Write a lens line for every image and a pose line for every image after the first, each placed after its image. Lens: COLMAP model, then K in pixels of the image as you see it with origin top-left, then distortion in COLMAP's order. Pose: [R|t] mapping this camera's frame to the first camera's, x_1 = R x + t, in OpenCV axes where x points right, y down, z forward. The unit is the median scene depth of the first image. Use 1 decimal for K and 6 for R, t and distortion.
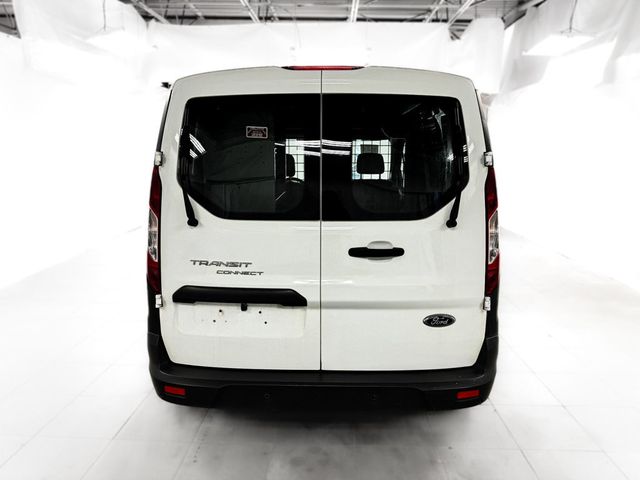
lens RADIAL K [[473.3, 0, 320.0], [0, 473.3, 240.0], [0, 0, 1]] dist [0.019866, -0.010099]
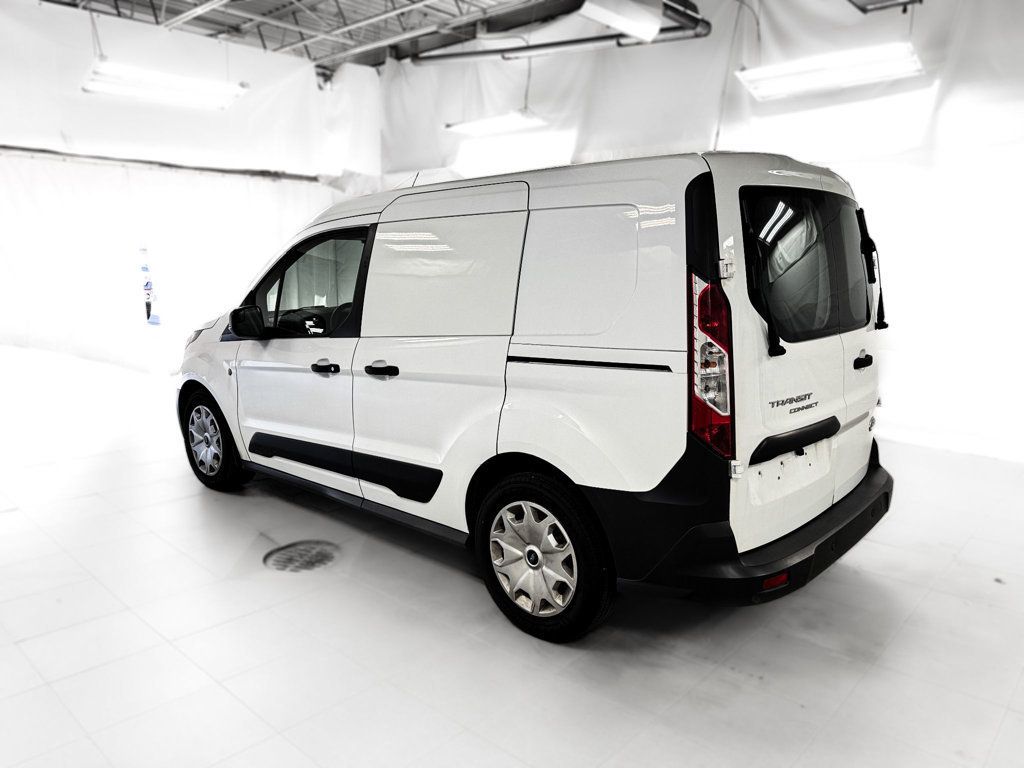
lens RADIAL K [[757.2, 0, 512.0], [0, 757.2, 384.0], [0, 0, 1]] dist [0.019866, -0.010099]
pose [[0.638475, -0.137574, 0.757247, -1.337074], [0.151297, 0.987132, 0.051771, -0.102779], [-0.754625, 0.081515, 0.651074, 0.487406]]
